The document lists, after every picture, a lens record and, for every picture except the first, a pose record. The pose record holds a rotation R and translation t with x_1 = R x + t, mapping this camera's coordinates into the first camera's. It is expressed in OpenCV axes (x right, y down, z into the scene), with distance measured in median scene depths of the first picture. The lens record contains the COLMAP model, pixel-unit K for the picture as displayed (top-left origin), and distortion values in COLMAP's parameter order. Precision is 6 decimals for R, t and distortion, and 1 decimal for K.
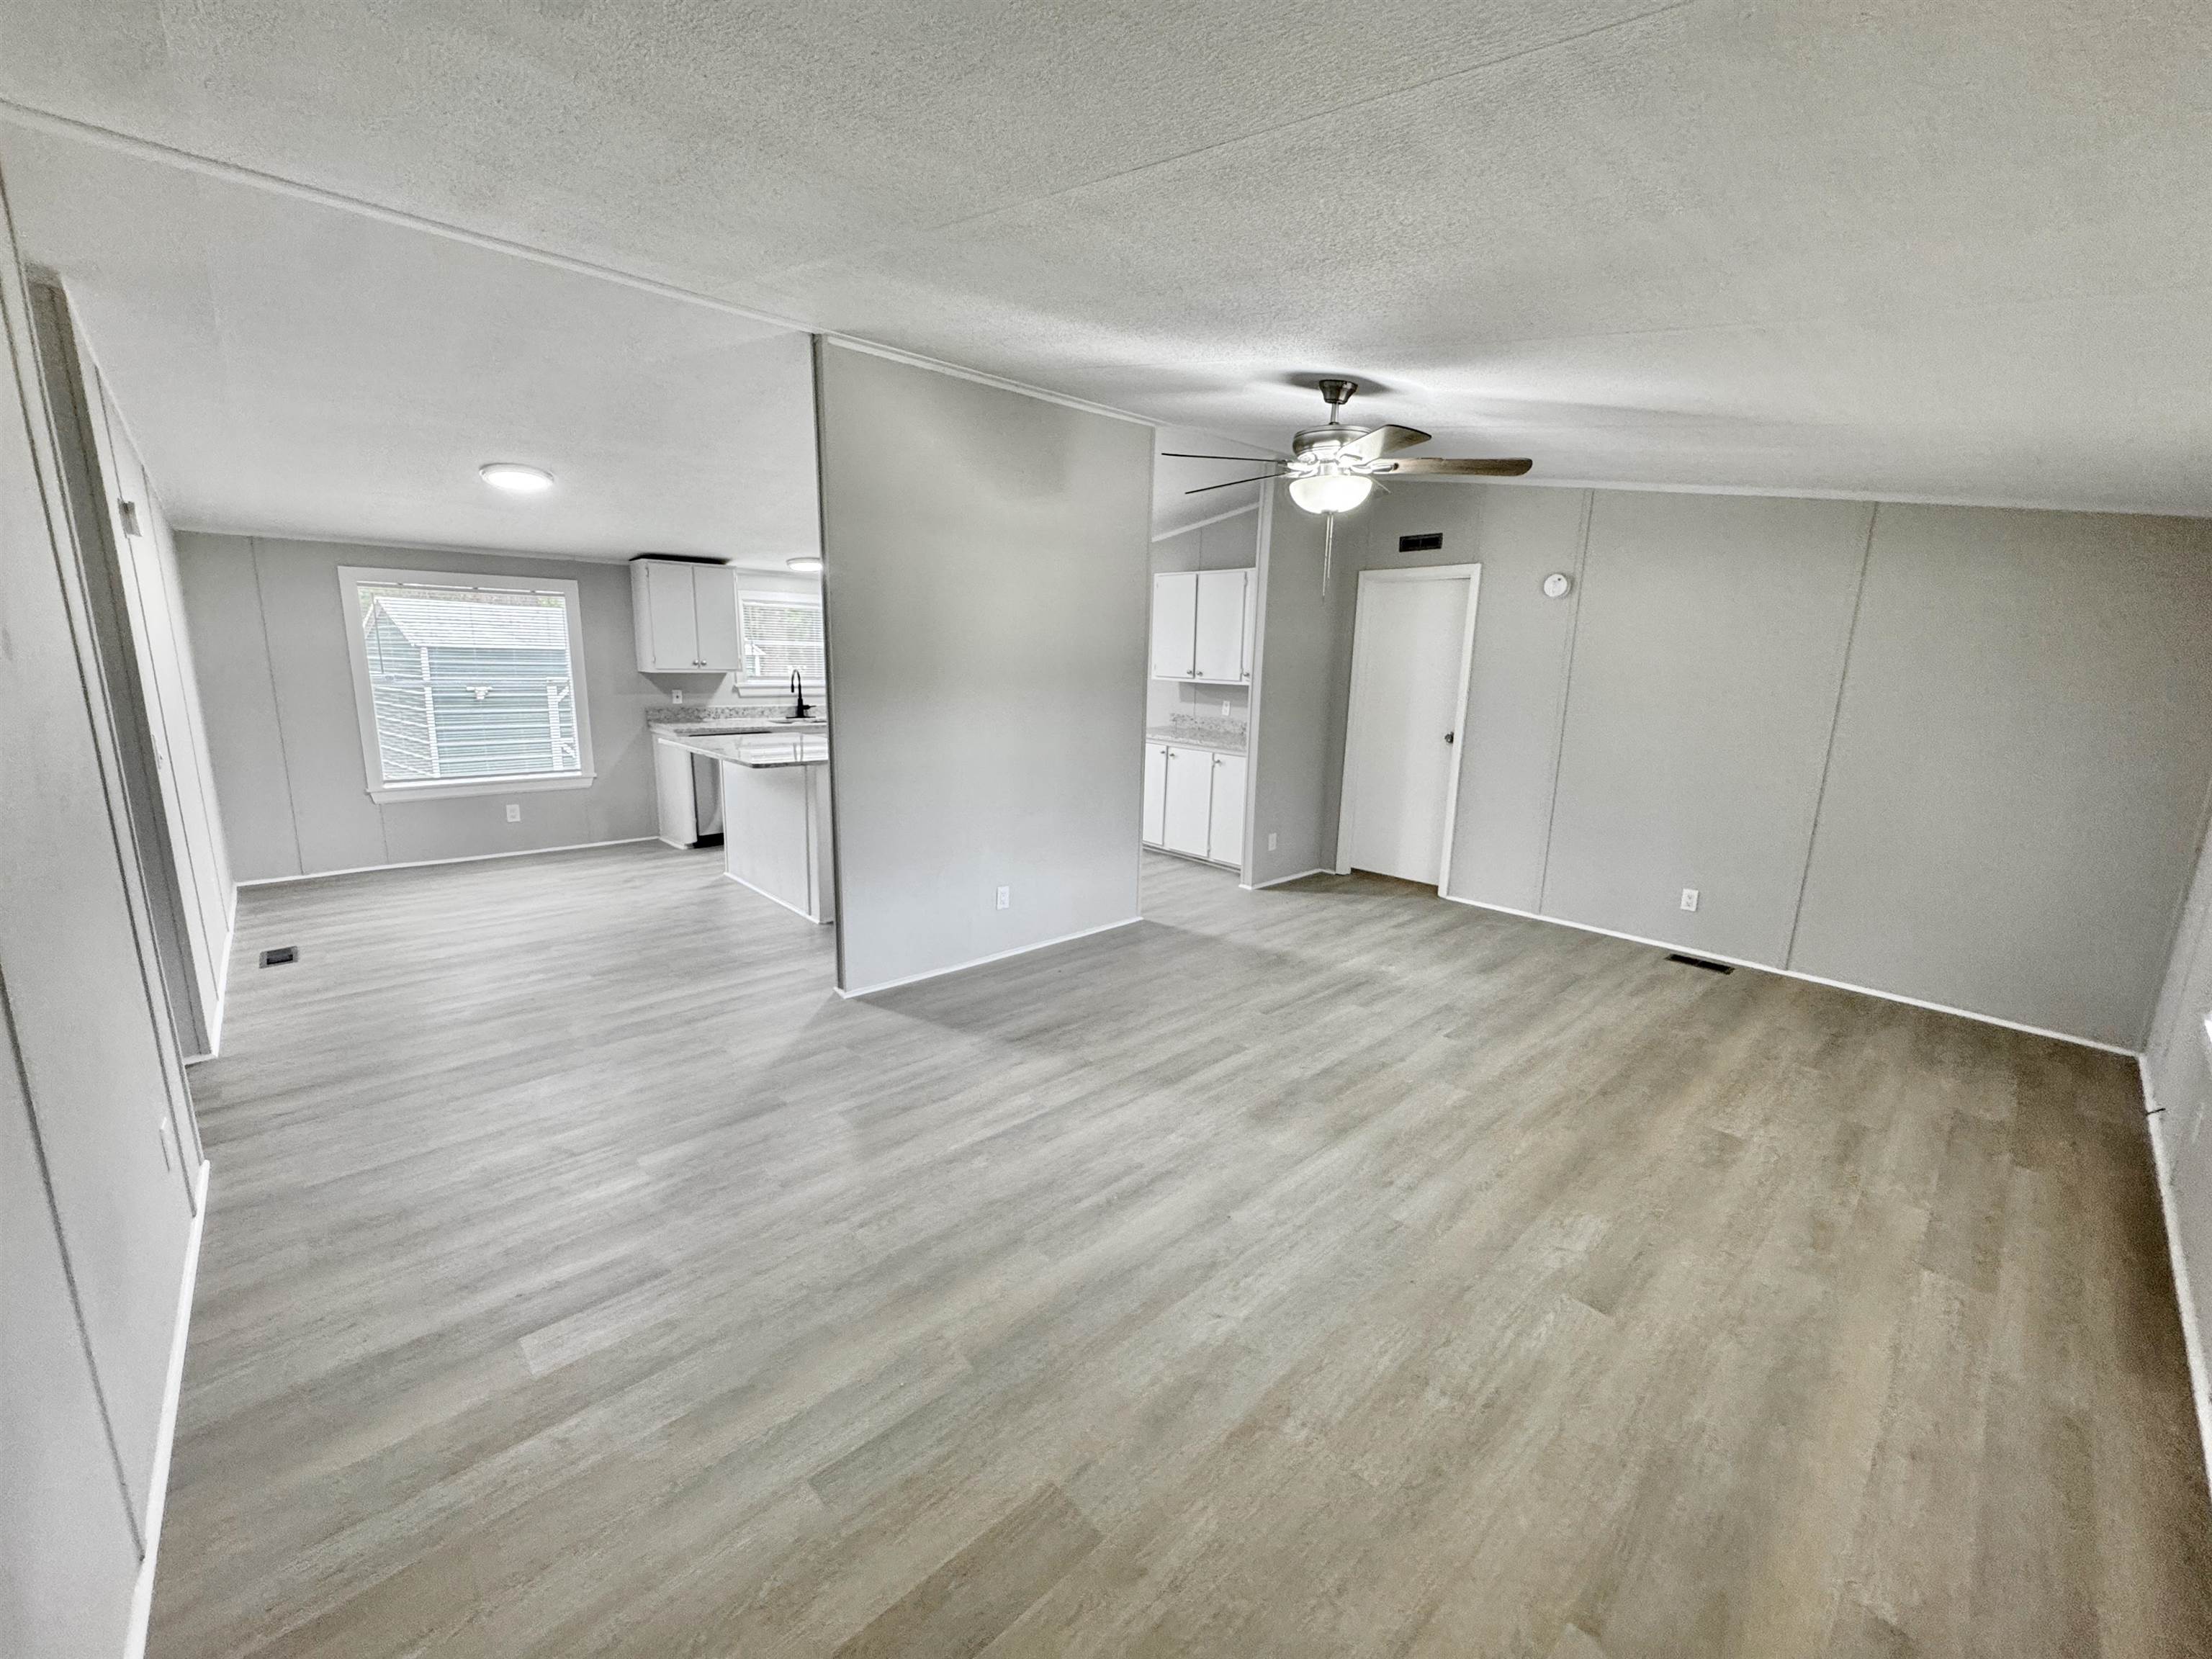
lens RADIAL K [[885.8, 0, 1107.2], [0, 885.8, 829.3], [0, 0, 1]] dist [-0.002227, 0.000520]
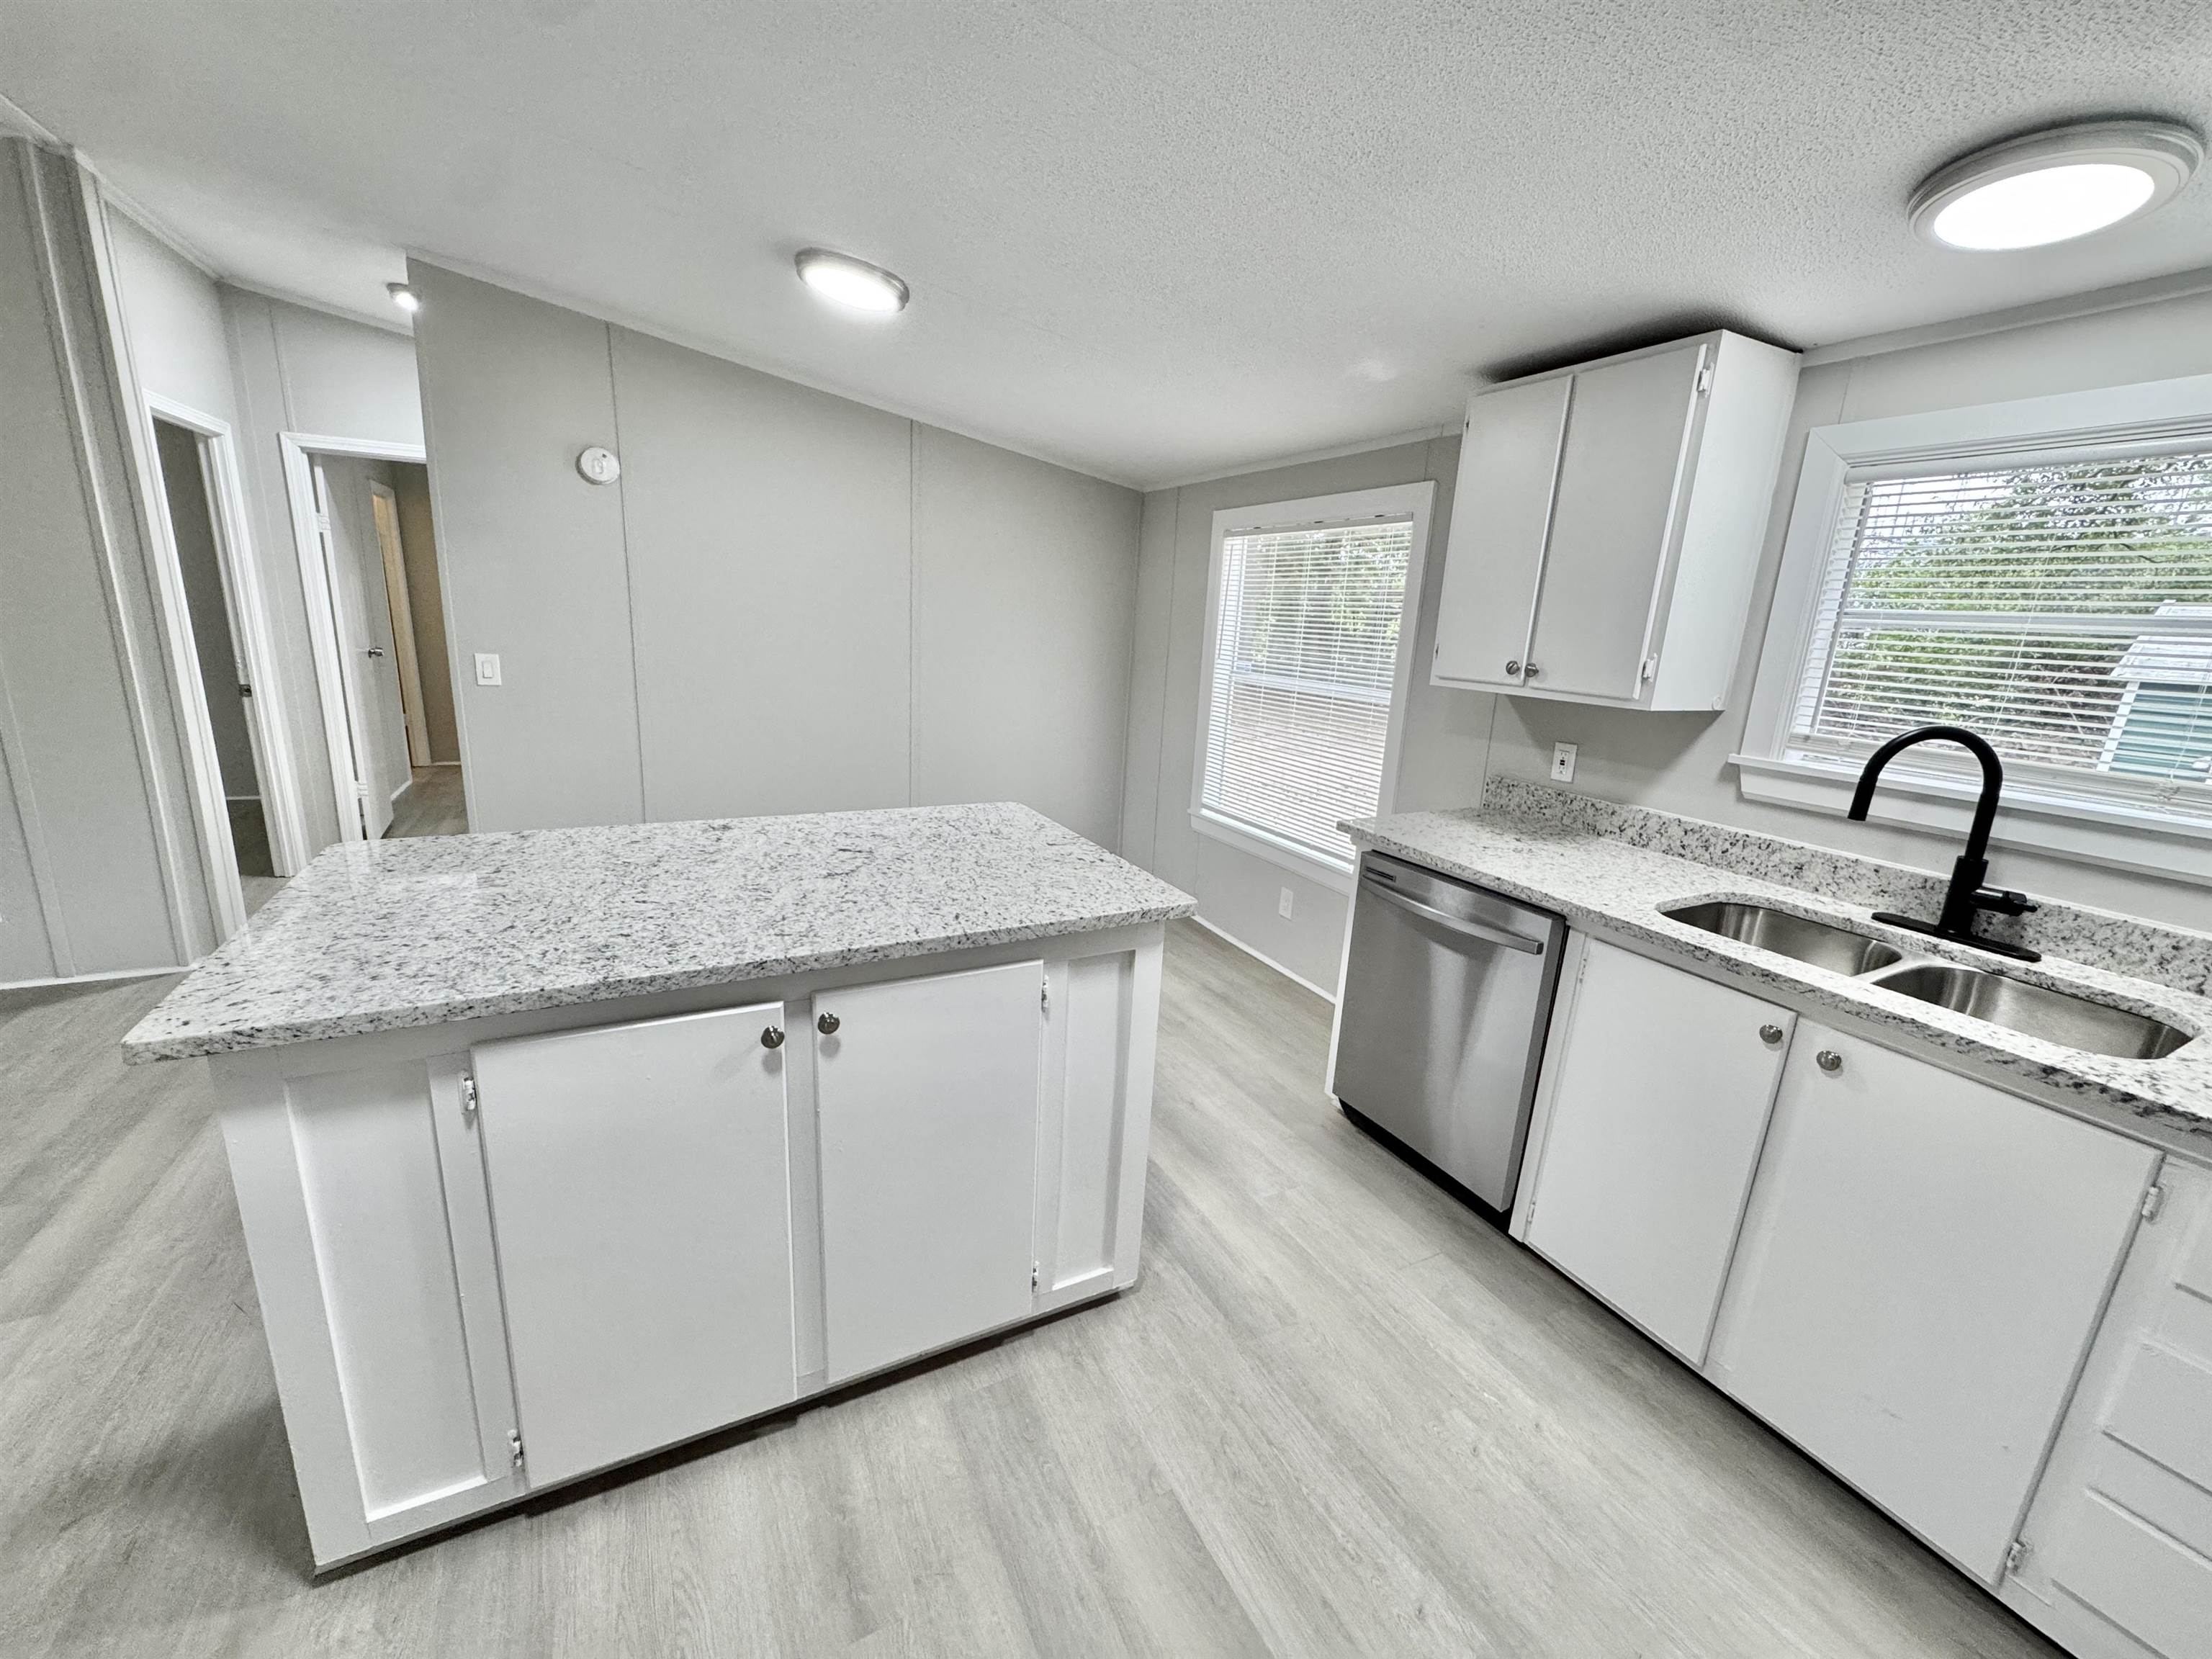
lens RADIAL K [[882.8, 0, 1108.8], [0, 882.8, 829.0], [0, 0, 1]] dist [-0.001236, -0.000153]
pose [[-0.260465, 0.189427, -0.946718, -0.019300], [-0.248078, 0.934511, 0.255237, -0.042712], [0.933068, 0.301341, -0.196415, 0.225411]]
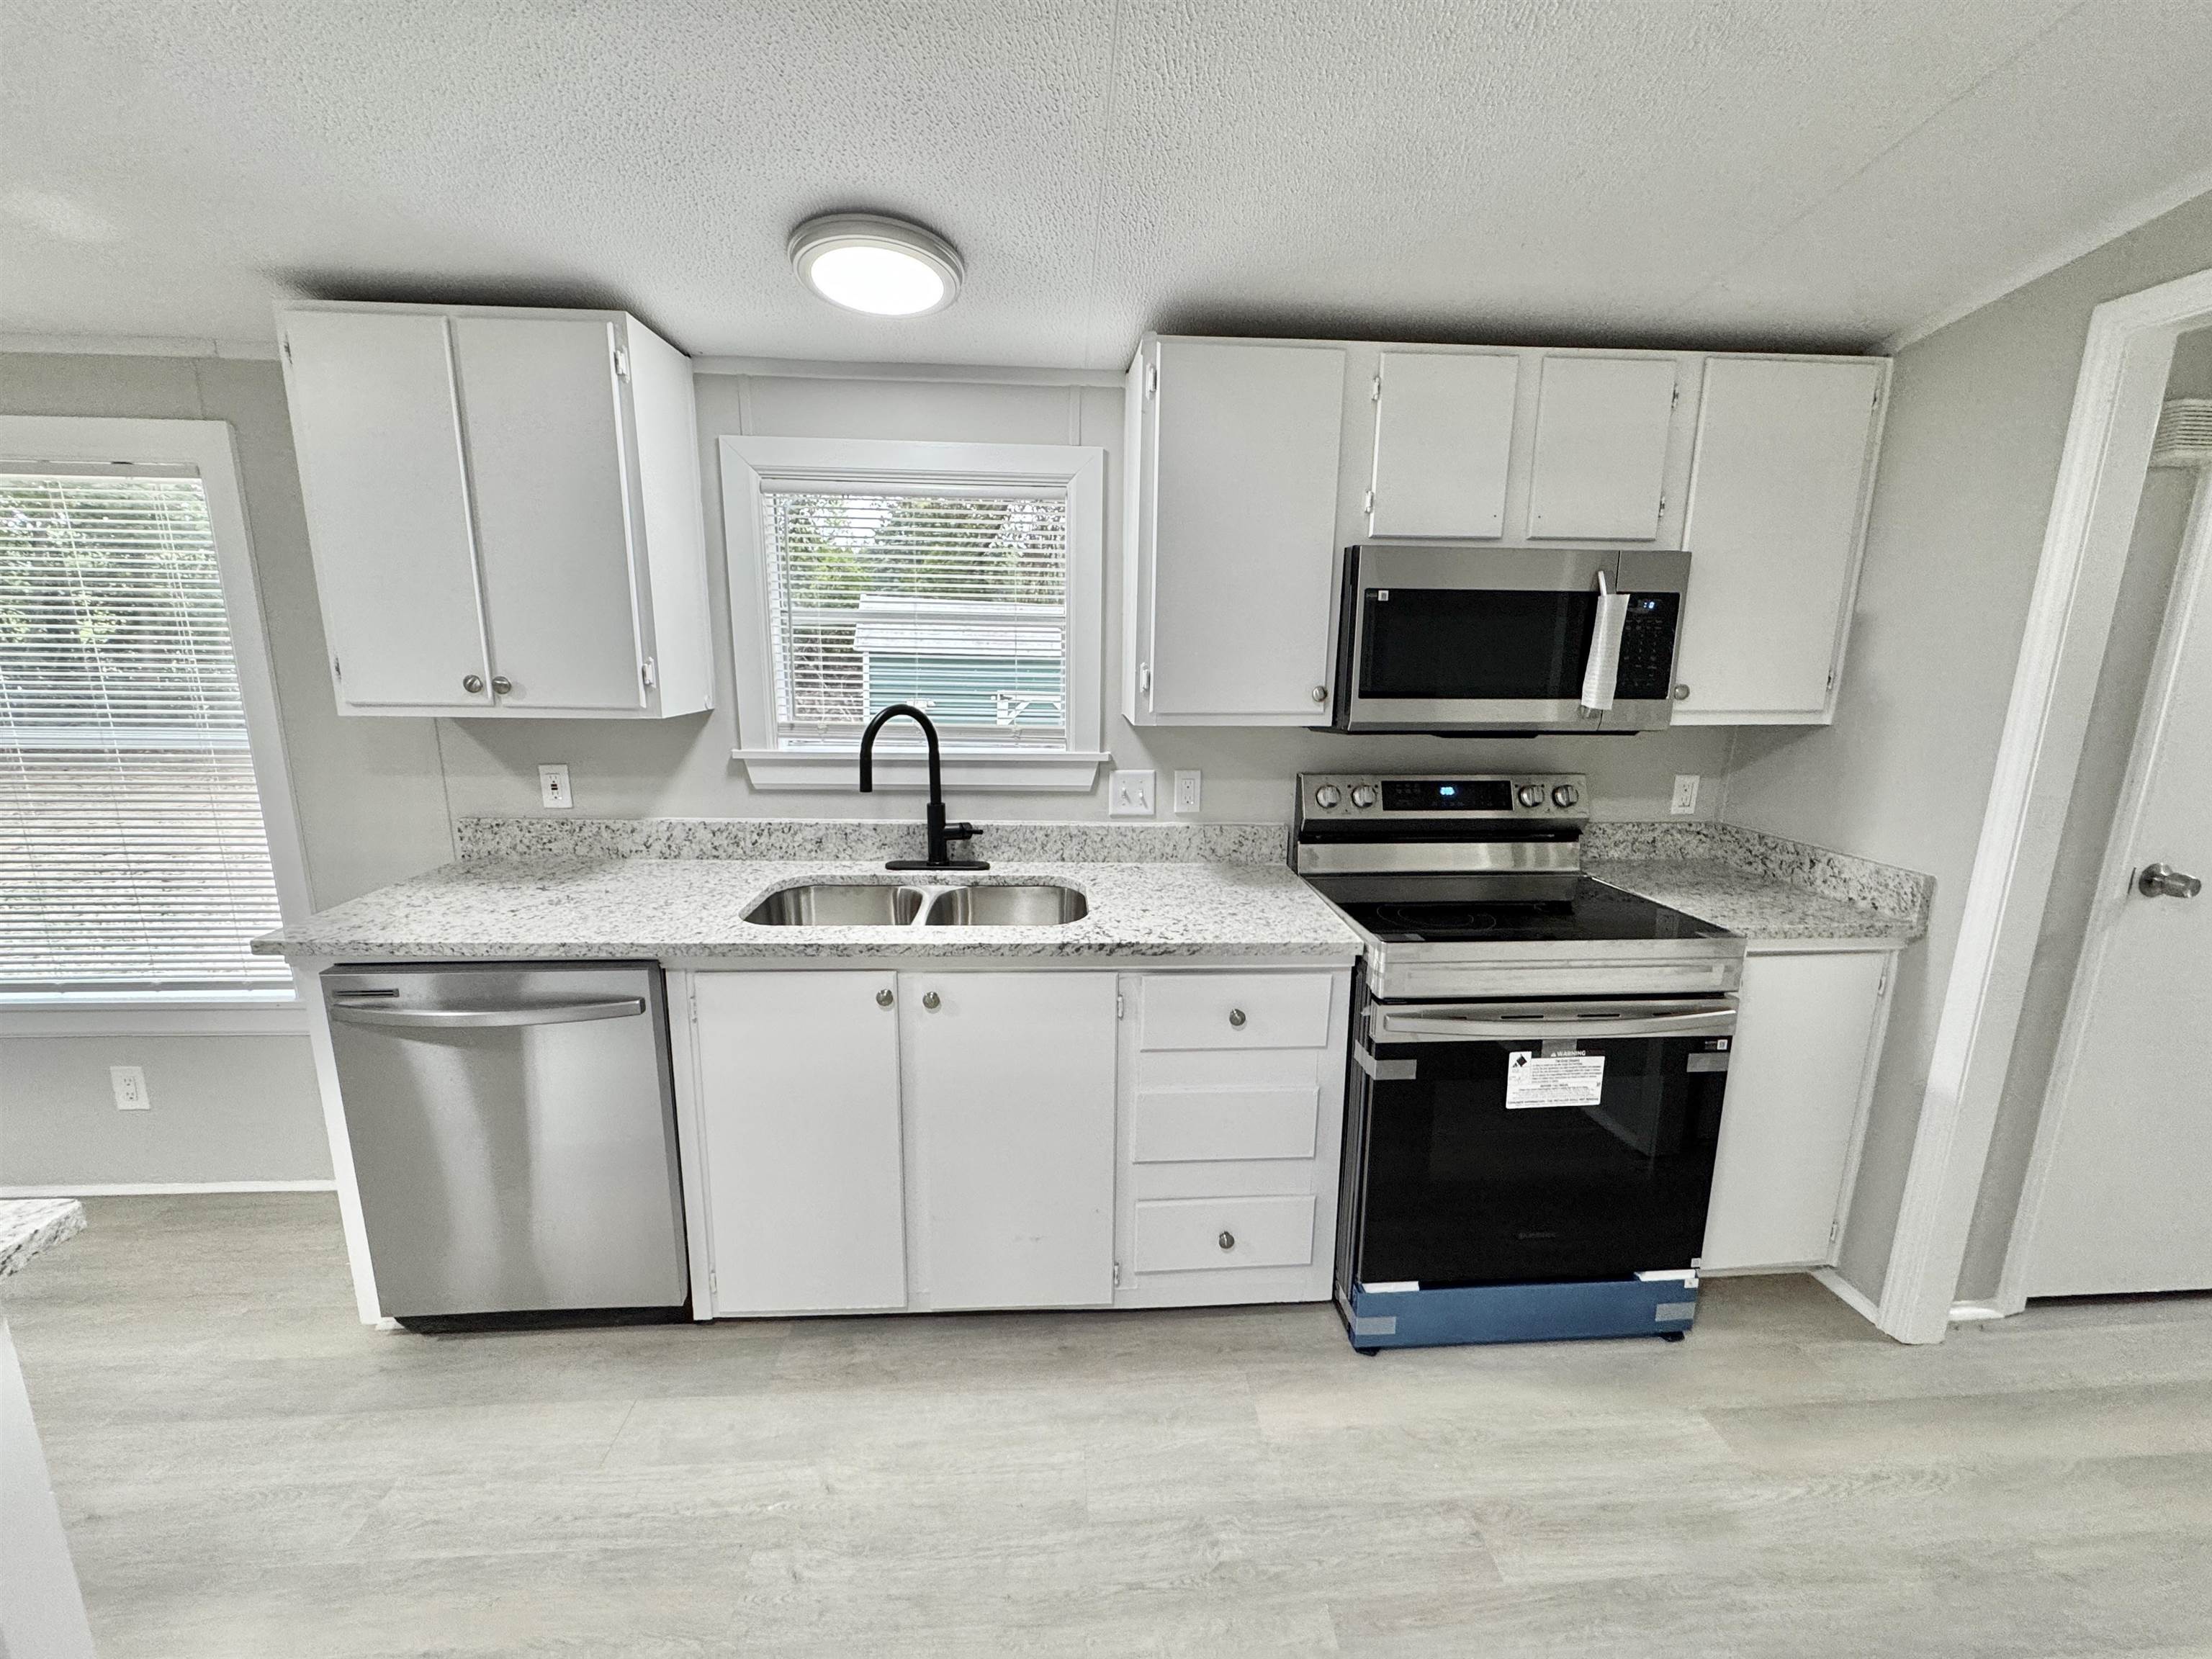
lens RADIAL K [[886.8, 0, 1110.9], [0, 886.8, 827.9], [0, 0, 1]] dist [-0.004048, 0.000537]
pose [[0.779071, 0.113150, -0.616641, -0.032060], [-0.119483, 0.992348, 0.031134, -0.042227], [0.615445, 0.049422, 0.786629, 0.217799]]
